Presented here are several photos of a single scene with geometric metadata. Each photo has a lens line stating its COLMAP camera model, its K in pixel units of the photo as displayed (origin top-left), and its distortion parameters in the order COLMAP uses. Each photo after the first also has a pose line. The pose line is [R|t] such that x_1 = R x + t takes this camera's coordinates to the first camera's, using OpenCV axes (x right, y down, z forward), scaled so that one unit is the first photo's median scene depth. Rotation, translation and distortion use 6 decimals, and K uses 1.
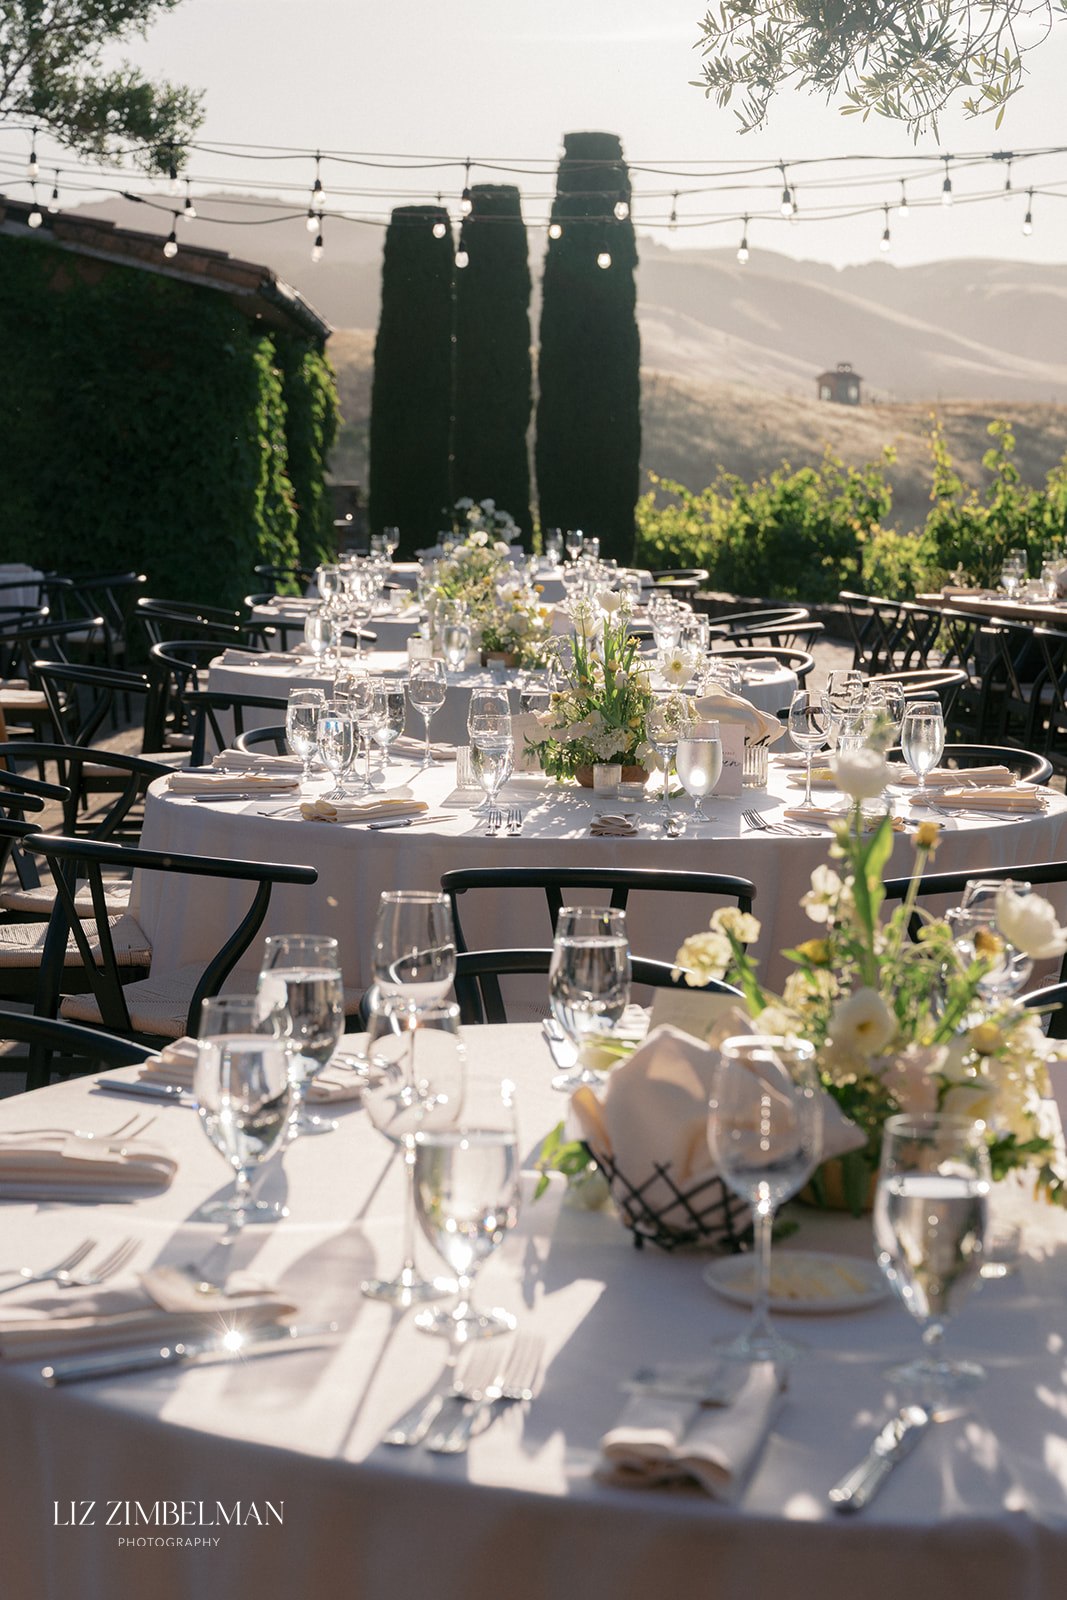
lens RADIAL K [[3857.9, 0, 533.6], [0, 3857.9, 801.0], [0, 0, 1]] dist [-0.013468, 0.000000]
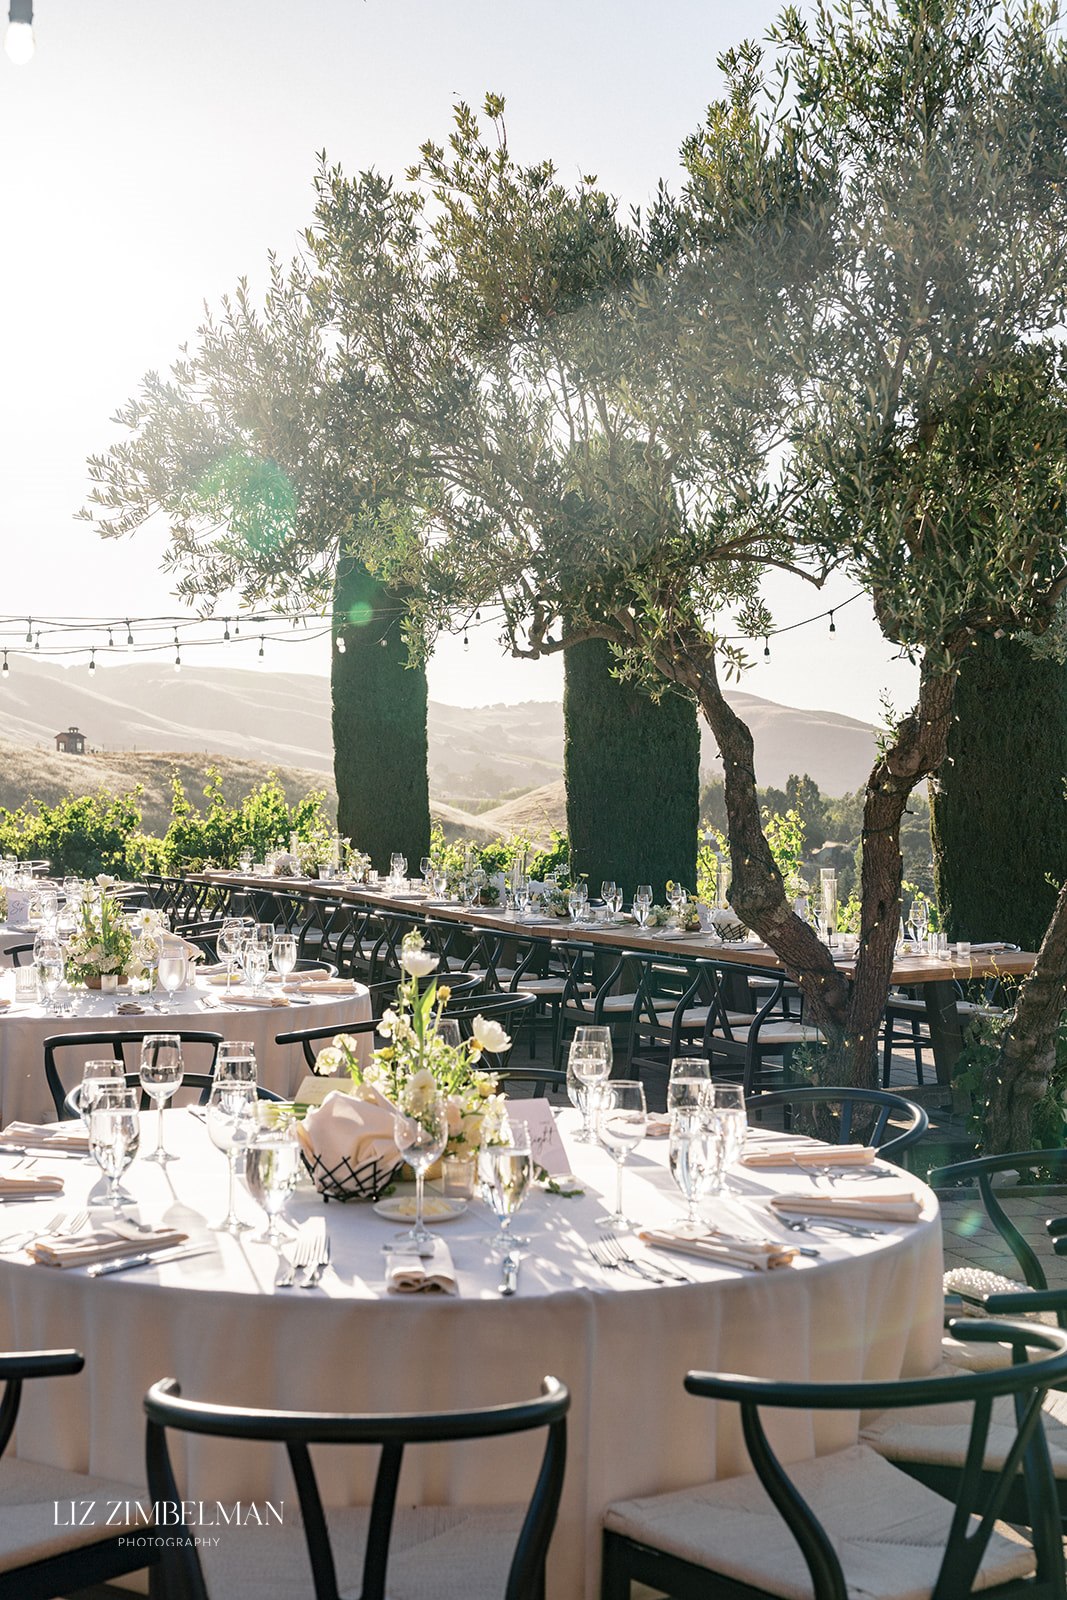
lens RADIAL K [[3857.9, 0, 533.3], [0, 3857.9, 800.0], [0, 0, 1]] dist [-0.013468, 0.000000]
pose [[0.906716, -0.008868, 0.421648, -0.460218], [0.037399, 0.997531, -0.059443, 0.019078], [-0.420080, 0.069667, 0.904809, -0.563340]]
